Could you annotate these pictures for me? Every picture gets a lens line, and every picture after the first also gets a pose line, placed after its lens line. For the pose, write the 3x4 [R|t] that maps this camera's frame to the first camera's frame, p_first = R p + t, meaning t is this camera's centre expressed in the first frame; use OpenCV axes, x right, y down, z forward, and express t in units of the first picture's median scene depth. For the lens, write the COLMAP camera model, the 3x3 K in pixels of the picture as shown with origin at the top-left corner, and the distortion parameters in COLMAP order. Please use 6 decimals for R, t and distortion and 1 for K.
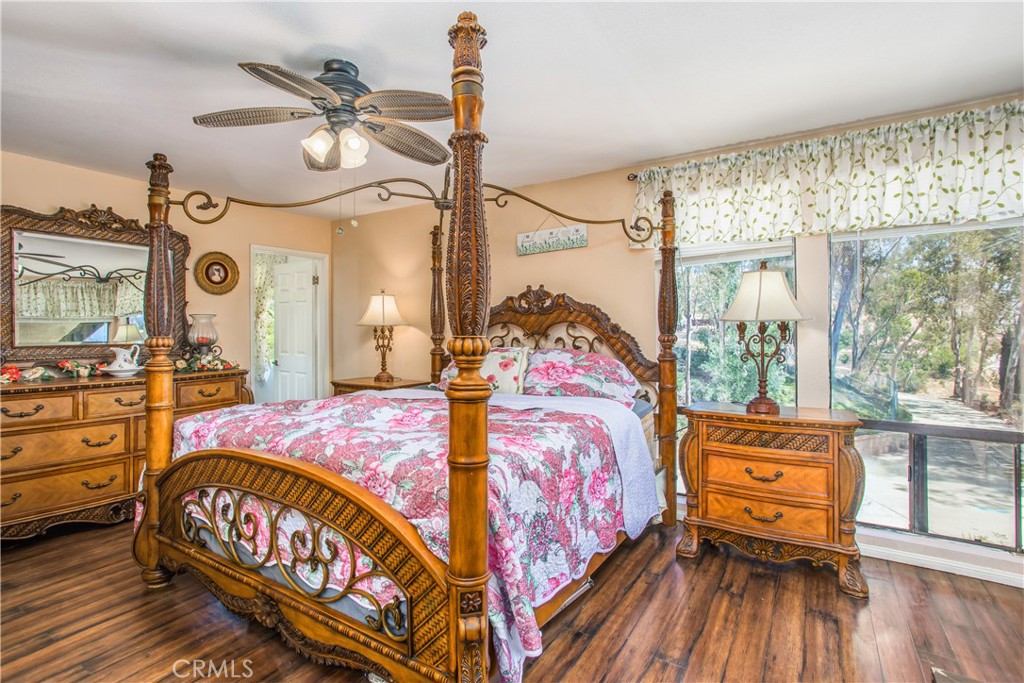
lens RADIAL K [[496.5, 0, 509.1], [0, 496.5, 332.5], [0, 0, 1]] dist [-0.001947, 0.000177]
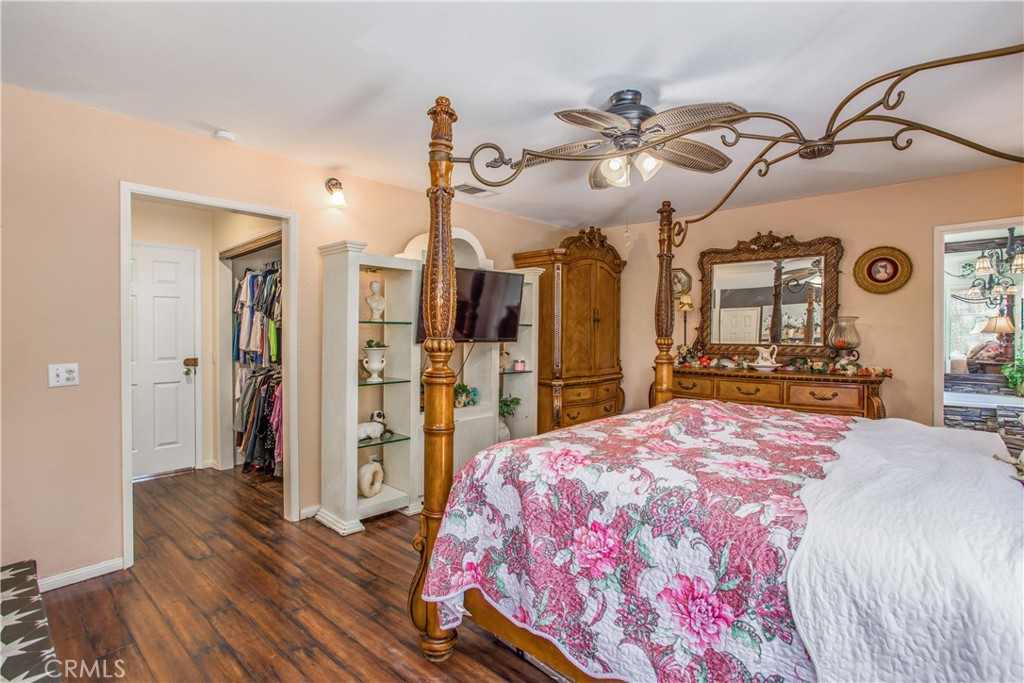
lens RADIAL K [[496.5, 0, 510.2], [0, 496.5, 342.1], [0, 0, 1]] dist [-0.001947, 0.000177]
pose [[-0.158105, 0.020357, -0.987213, 0.517637], [-0.007979, 0.999728, 0.021893, -0.003638], [0.987390, 0.011339, -0.157899, 0.595948]]
